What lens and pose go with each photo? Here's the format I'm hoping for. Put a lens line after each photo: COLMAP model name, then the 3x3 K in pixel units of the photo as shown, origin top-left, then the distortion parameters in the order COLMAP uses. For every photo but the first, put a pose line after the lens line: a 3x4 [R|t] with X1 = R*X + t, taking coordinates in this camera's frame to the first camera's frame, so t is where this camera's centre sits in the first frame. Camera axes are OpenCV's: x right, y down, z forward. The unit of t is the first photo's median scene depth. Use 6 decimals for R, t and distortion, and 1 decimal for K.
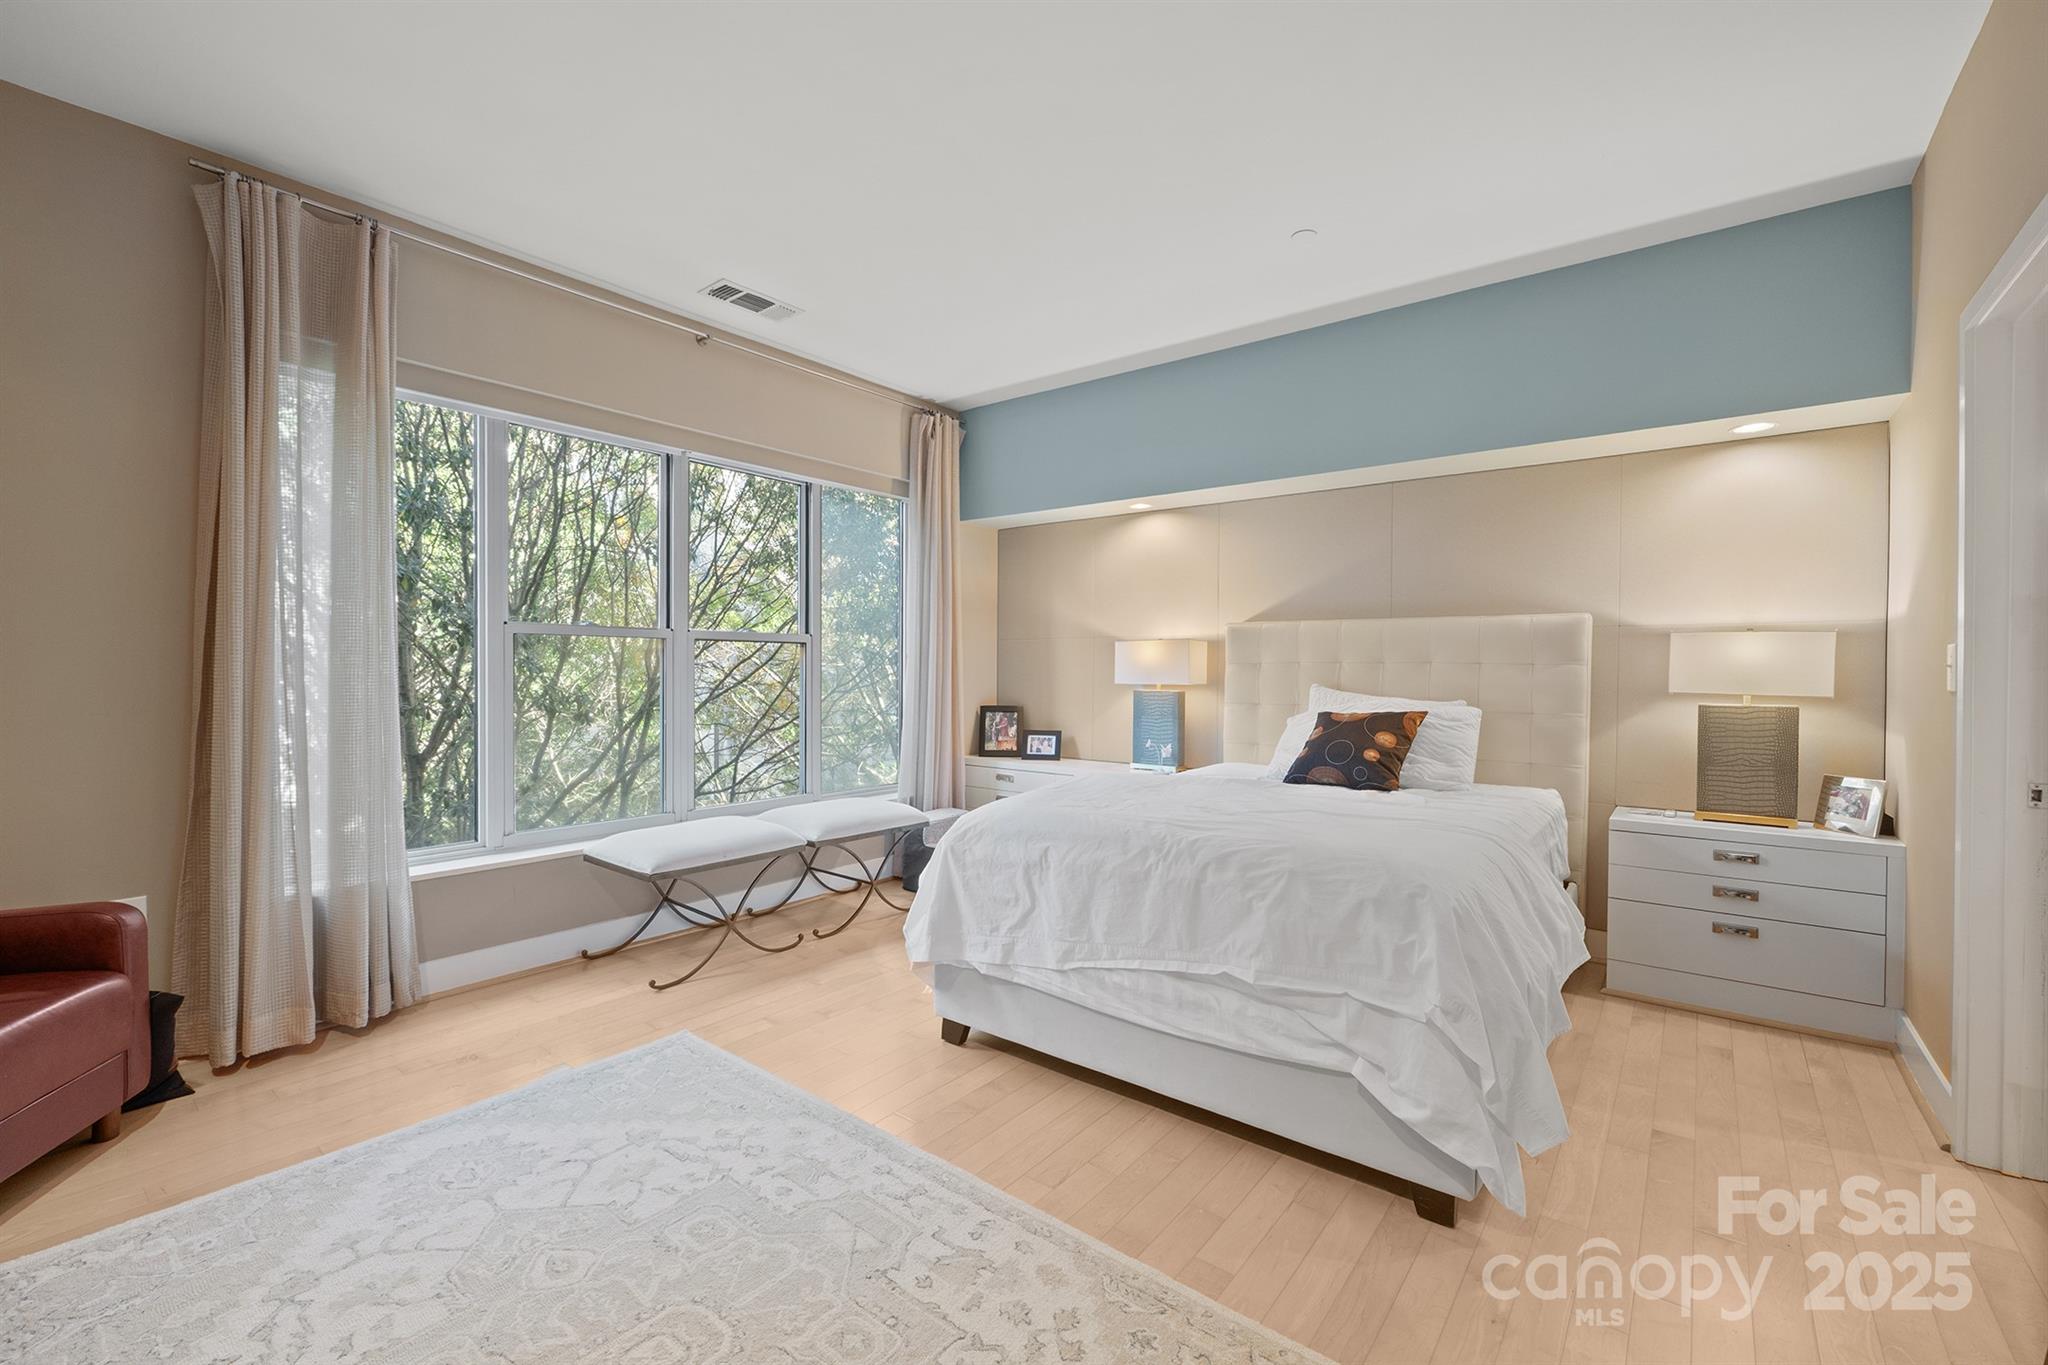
lens RADIAL K [[870.2, 0, 1019.5], [0, 870.2, 693.5], [0, 0, 1]] dist [-0.003527, -0.000928]
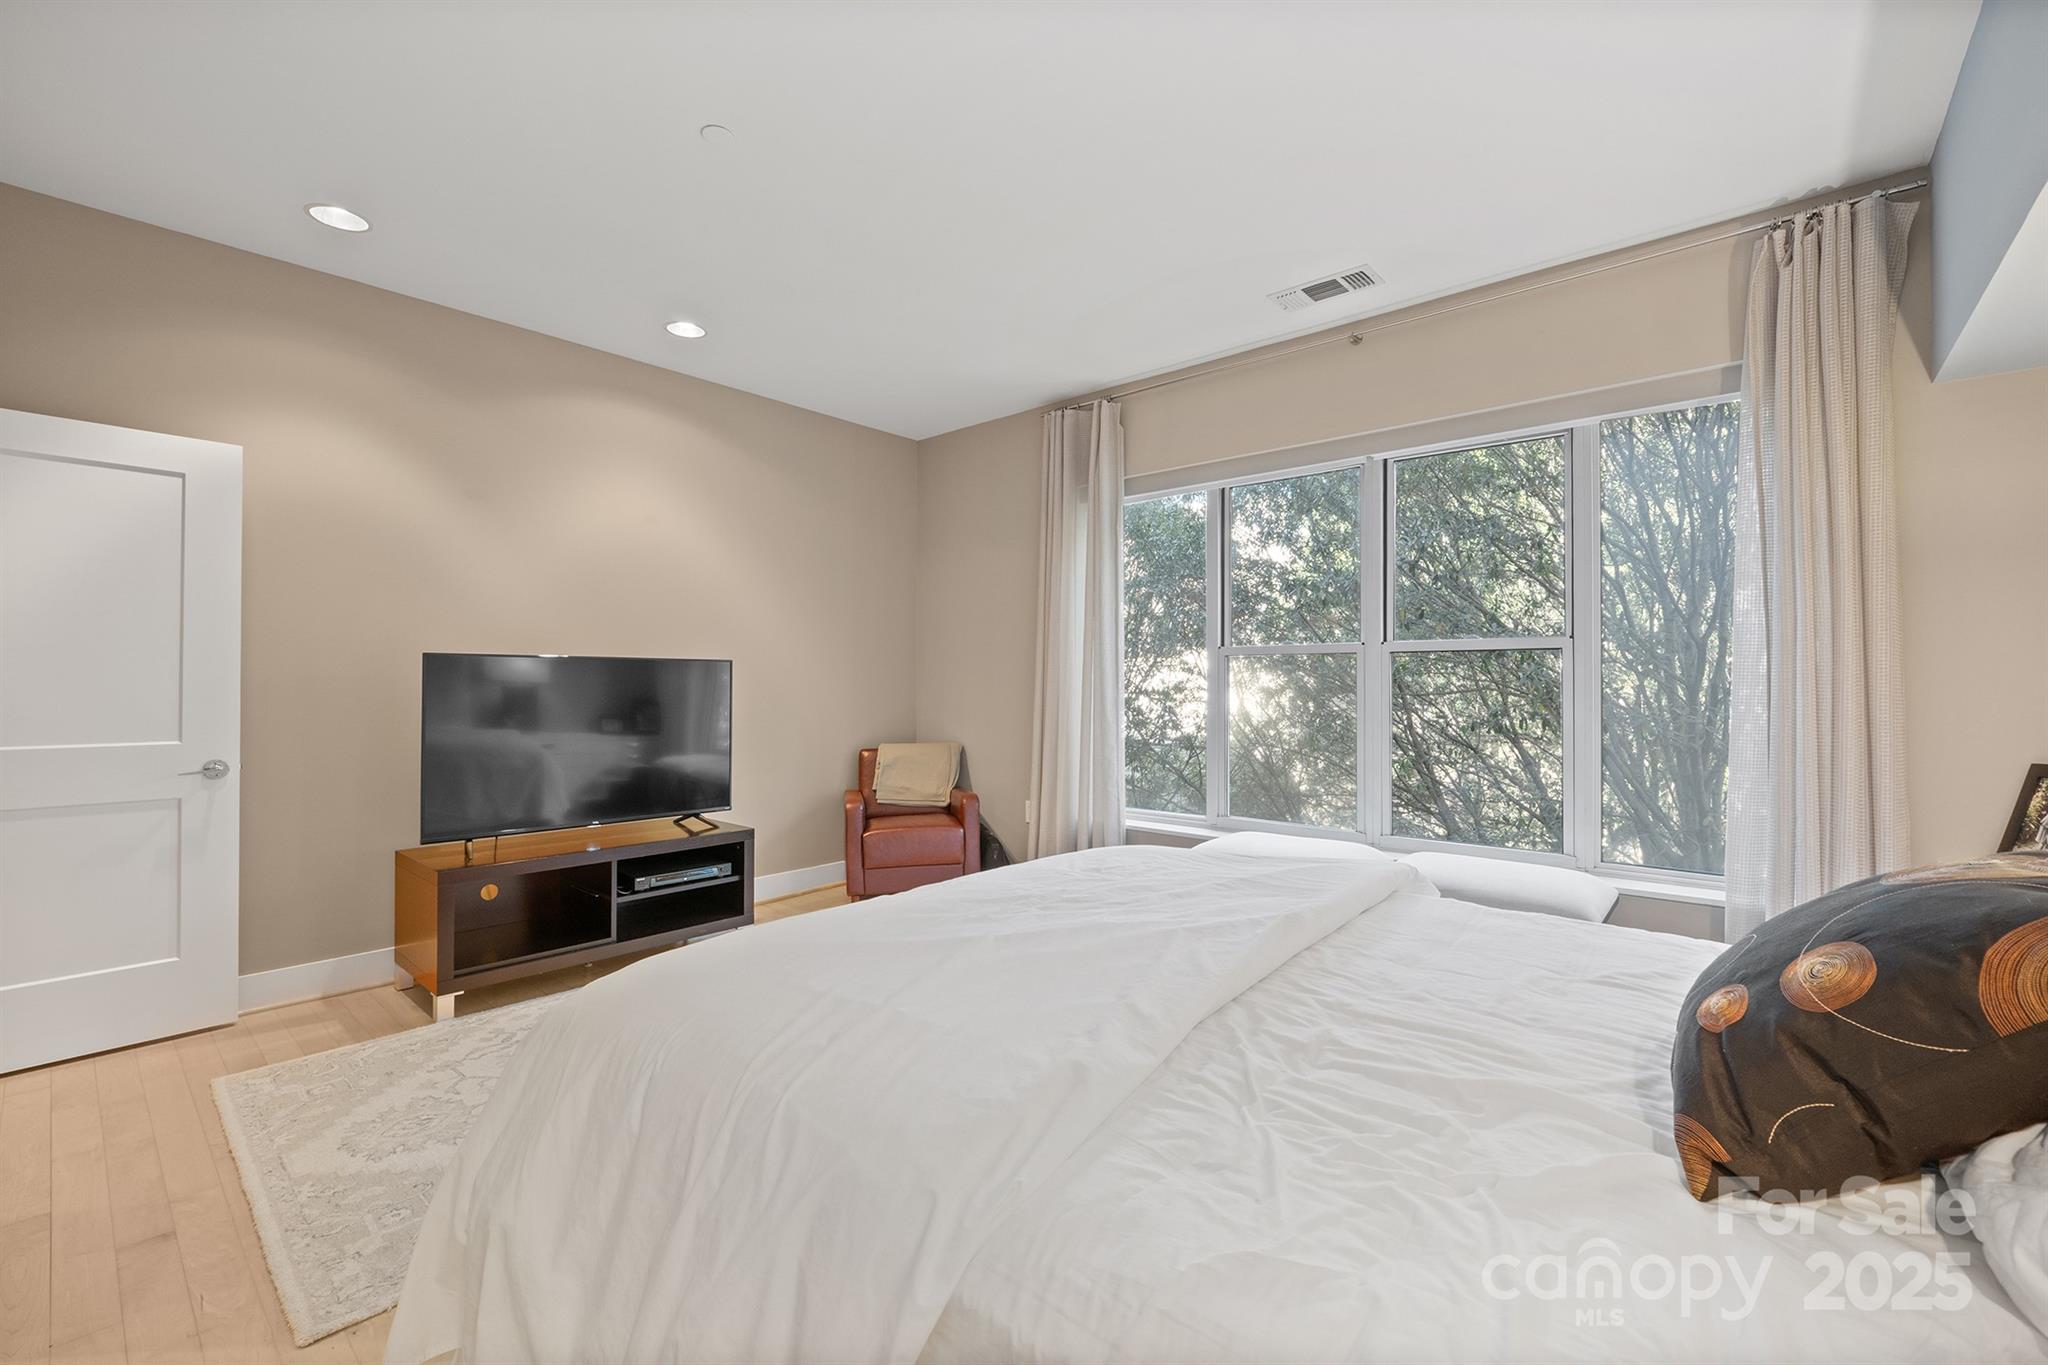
lens RADIAL K [[860.8, 0, 1033.6], [0, 860.8, 660.1], [0, 0, 1]] dist [-0.007917, 0.000229]
pose [[-0.052127, -0.019049, -0.998459, 0.868685], [-0.030643, 0.999378, -0.017466, -0.040804], [0.998170, 0.029685, -0.052679, 1.053423]]
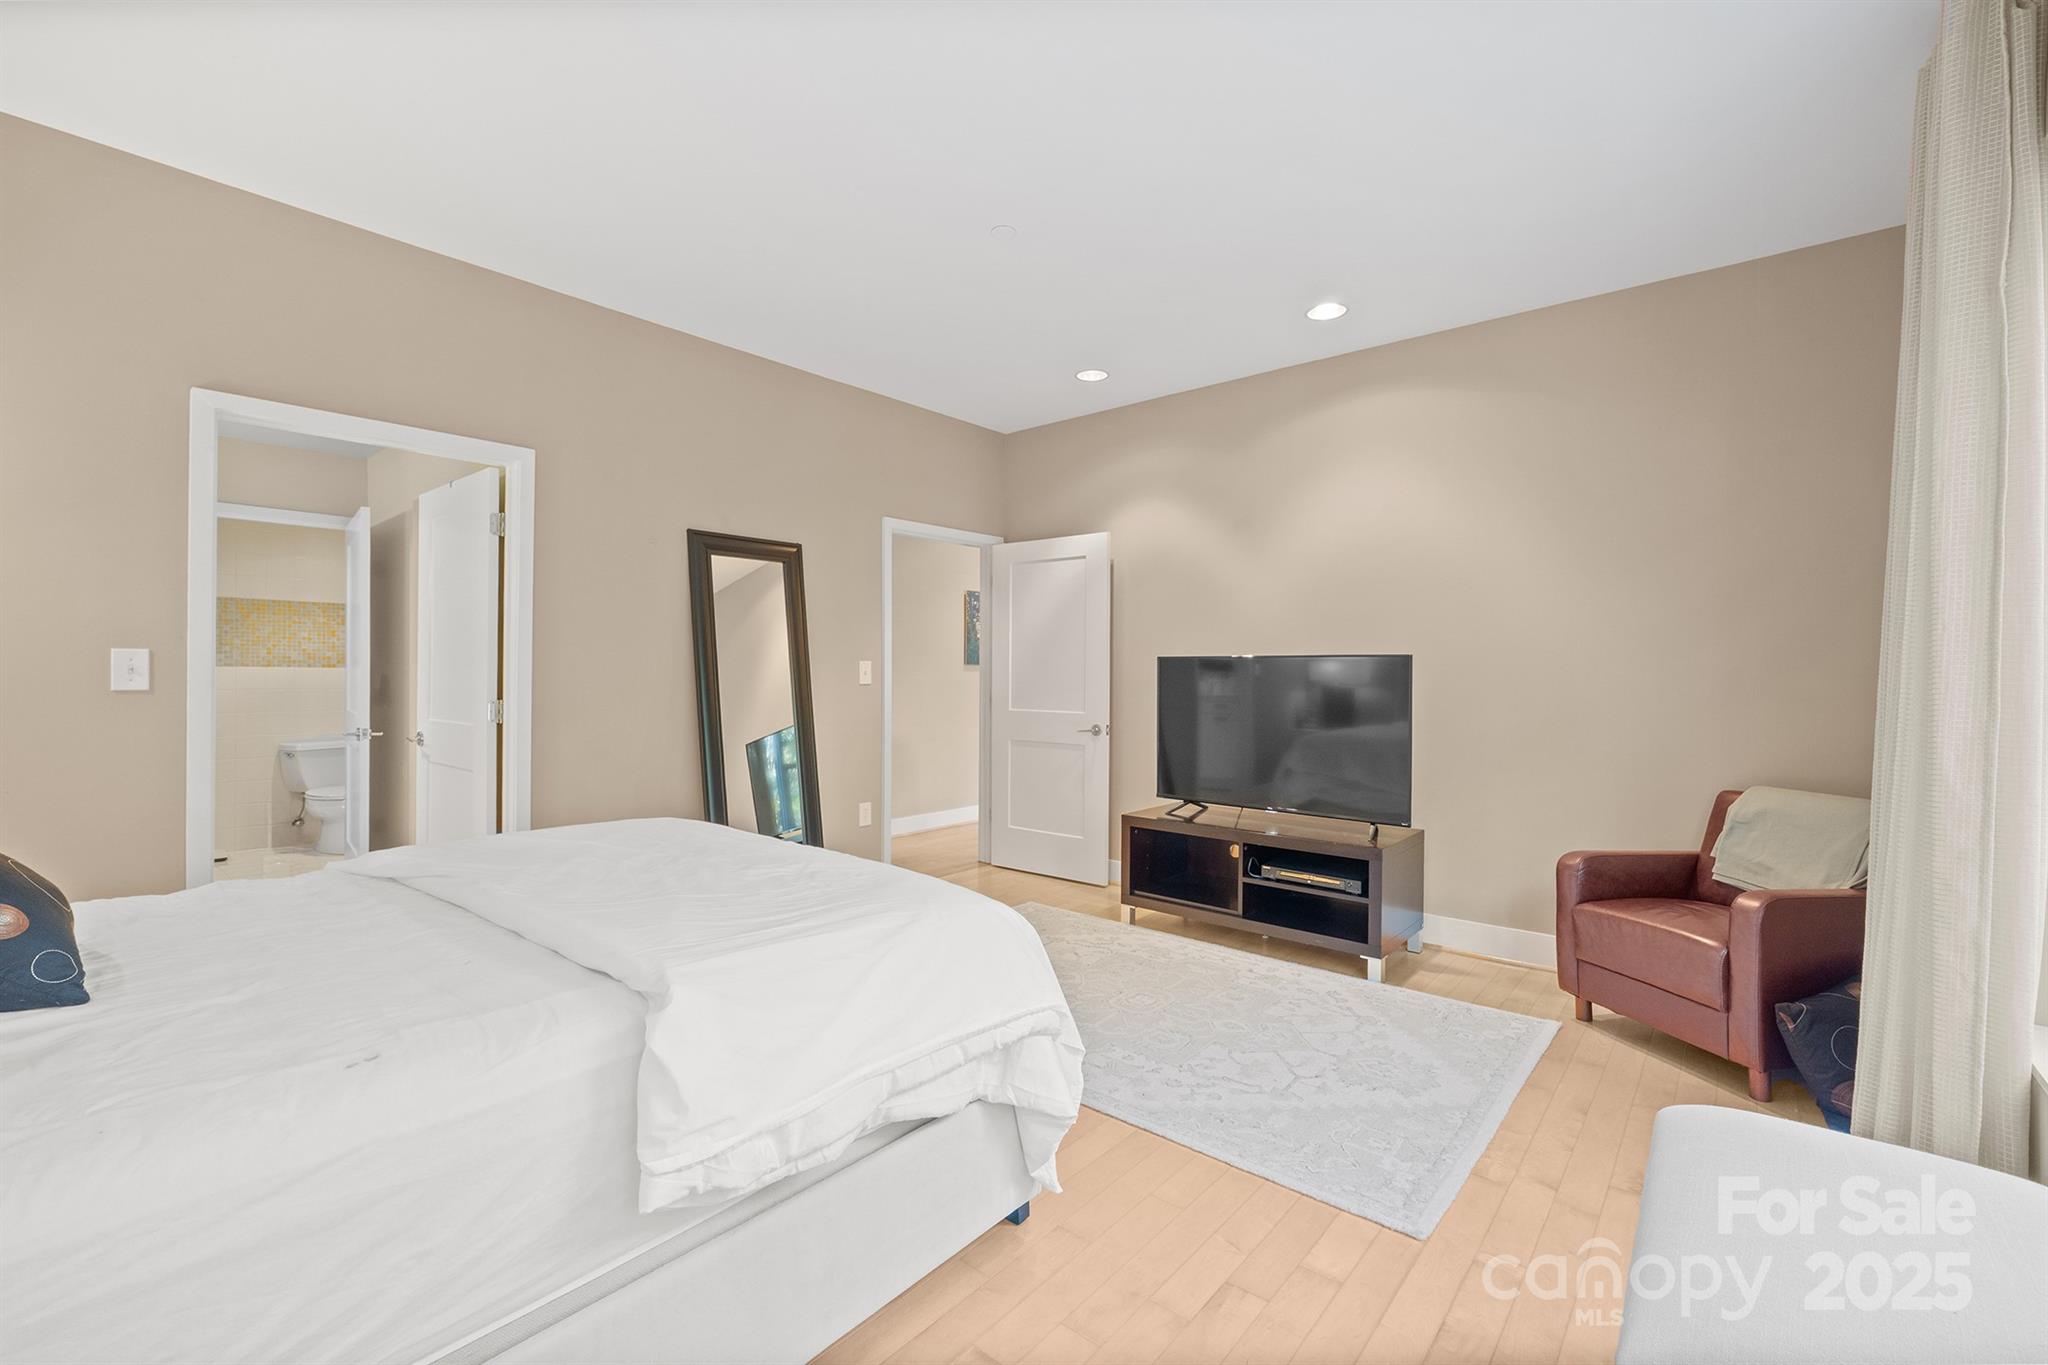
lens RADIAL K [[858.0, 0, 1026.6], [0, 858.0, 671.6], [0, 0, 1]] dist [-0.004597, -0.000155]
pose [[-0.999493, -0.006661, 0.031136, -0.114341], [-0.005984, 0.999744, 0.021798, -0.050829], [-0.031274, 0.021601, -0.999277, 1.797556]]
